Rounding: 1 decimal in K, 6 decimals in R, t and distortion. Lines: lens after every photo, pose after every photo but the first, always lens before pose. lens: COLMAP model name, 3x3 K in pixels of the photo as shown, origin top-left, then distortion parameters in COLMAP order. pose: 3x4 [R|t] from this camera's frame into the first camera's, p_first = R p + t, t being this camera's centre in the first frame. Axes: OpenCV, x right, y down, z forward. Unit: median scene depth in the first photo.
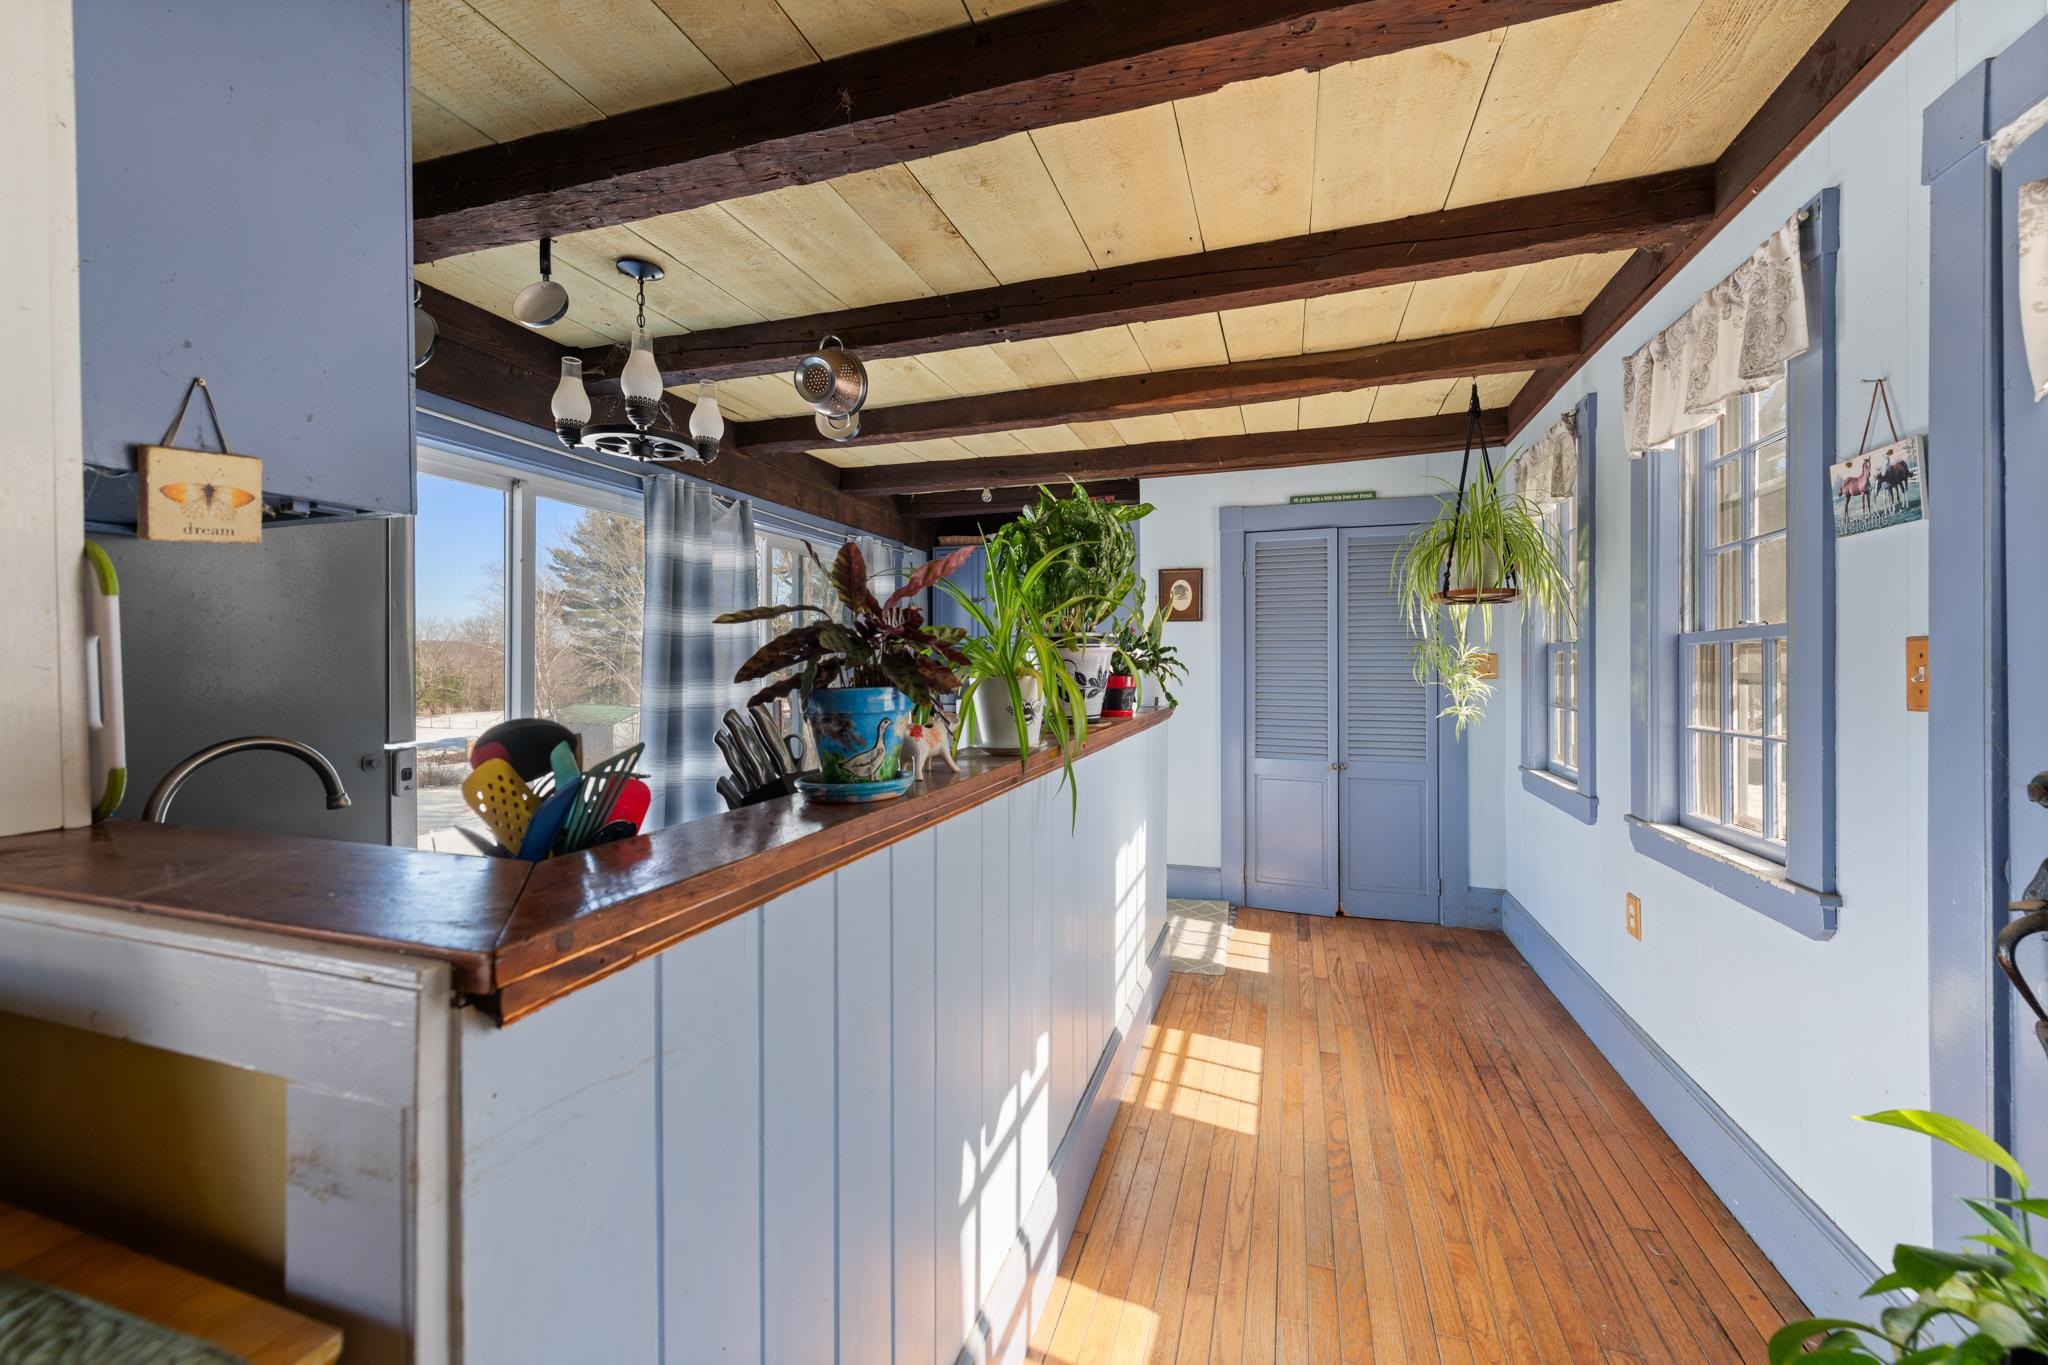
lens RADIAL K [[804.5, 0, 1031.7], [0, 804.5, 657.3], [0, 0, 1]] dist [0.012405, -0.004749]
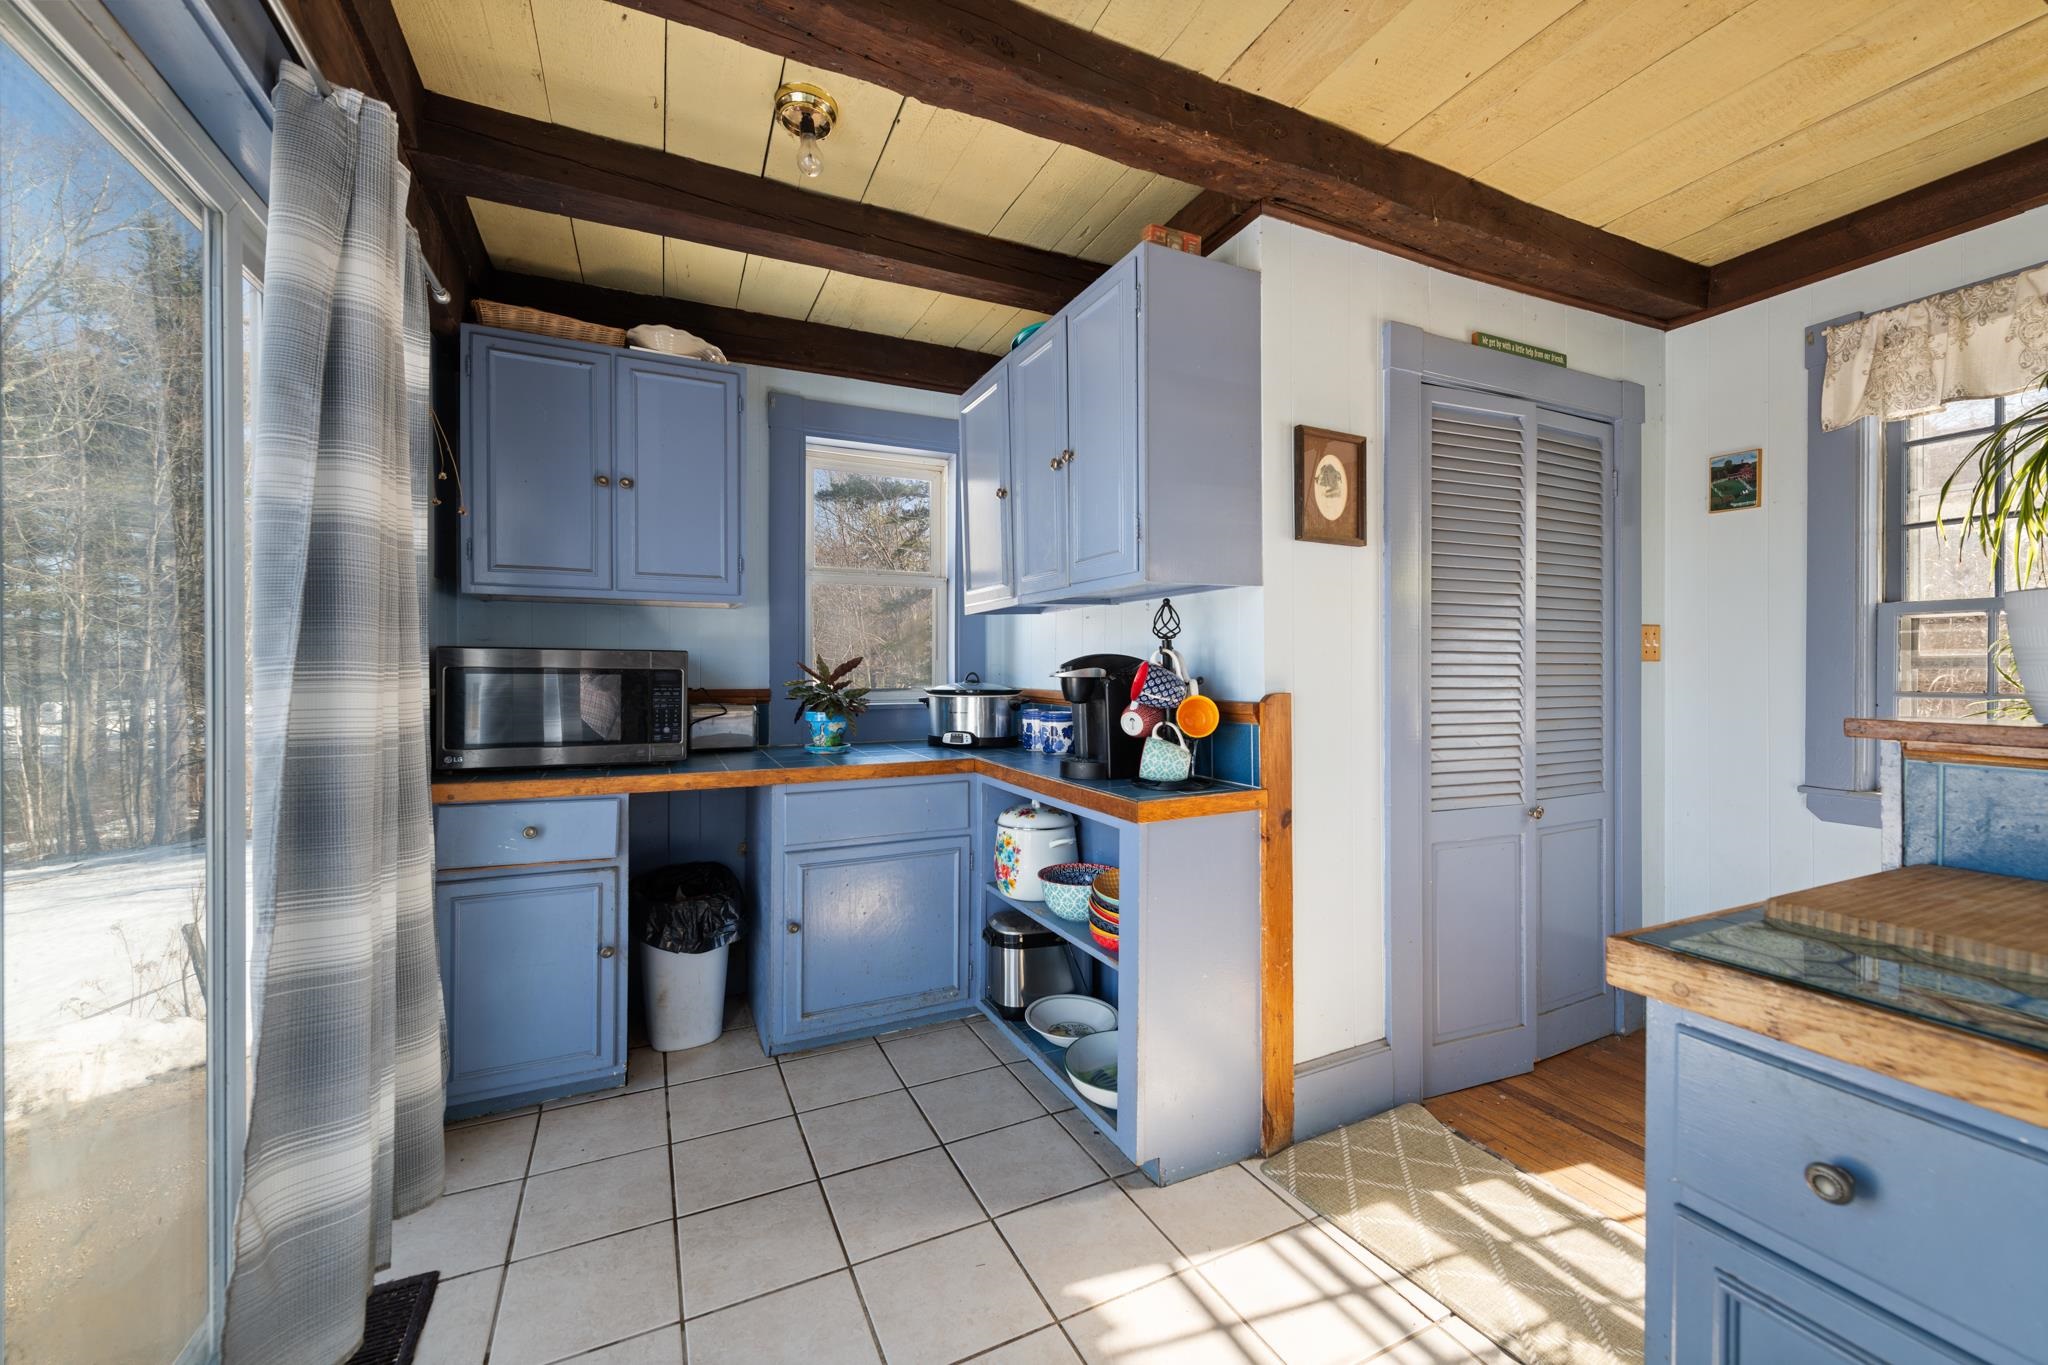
lens RADIAL K [[803.4, 0, 1024.0], [0, 803.4, 682.5], [0, 0, 1]] dist [0.000060, -0.000071]
pose [[0.724089, -0.012308, 0.689597, -0.461478], [-0.001150, 0.999818, 0.019052, 0.048085], [-0.689706, -0.014589, 0.723943, 1.339241]]
